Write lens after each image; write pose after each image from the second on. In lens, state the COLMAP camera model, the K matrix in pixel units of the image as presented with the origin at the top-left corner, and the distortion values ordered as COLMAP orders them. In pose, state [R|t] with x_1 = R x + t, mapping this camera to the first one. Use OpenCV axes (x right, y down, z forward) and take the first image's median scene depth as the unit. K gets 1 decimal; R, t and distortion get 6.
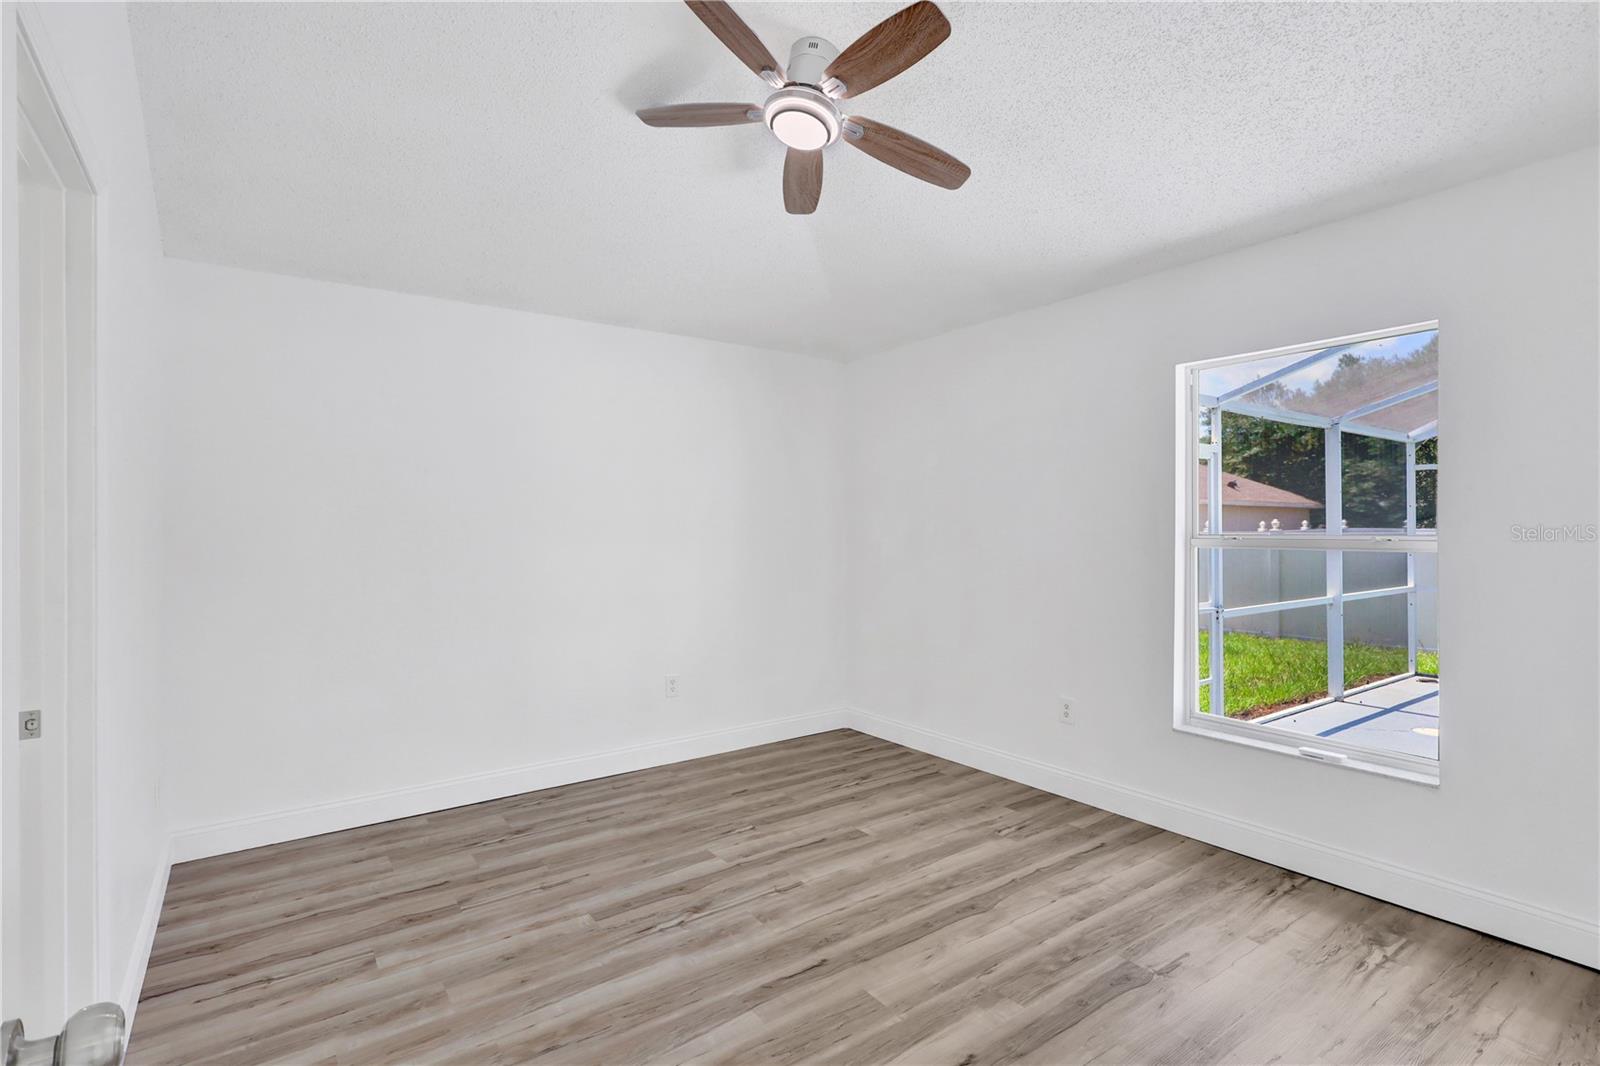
lens RADIAL K [[751.7, 0, 799.4], [0, 751.7, 531.1], [0, 0, 1]] dist [0.000490, 0.001972]
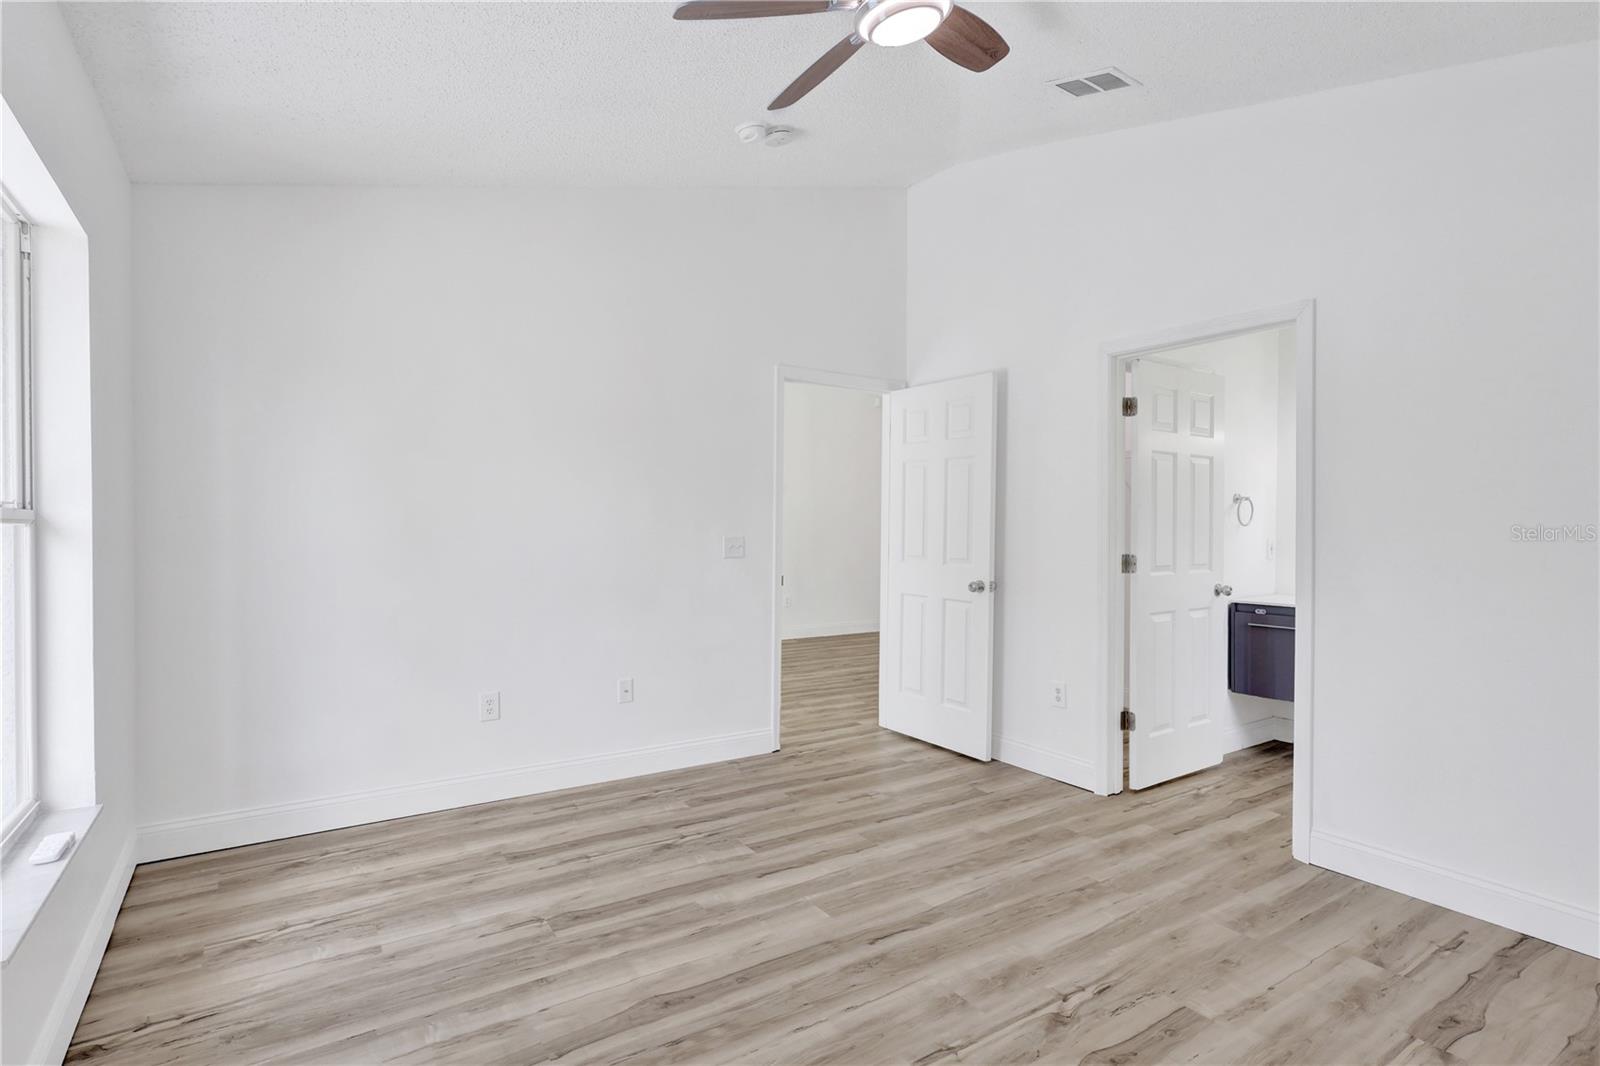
lens RADIAL K [[751.7, 0, 796.7], [0, 751.7, 531.5], [0, 0, 1]] dist [0.000490, 0.001972]
pose [[-0.999216, -0.002926, 0.039473, 0.086704], [-0.002644, 0.999971, 0.007199, 0.050312], [-0.039493, 0.007089, -0.999195, 1.845466]]
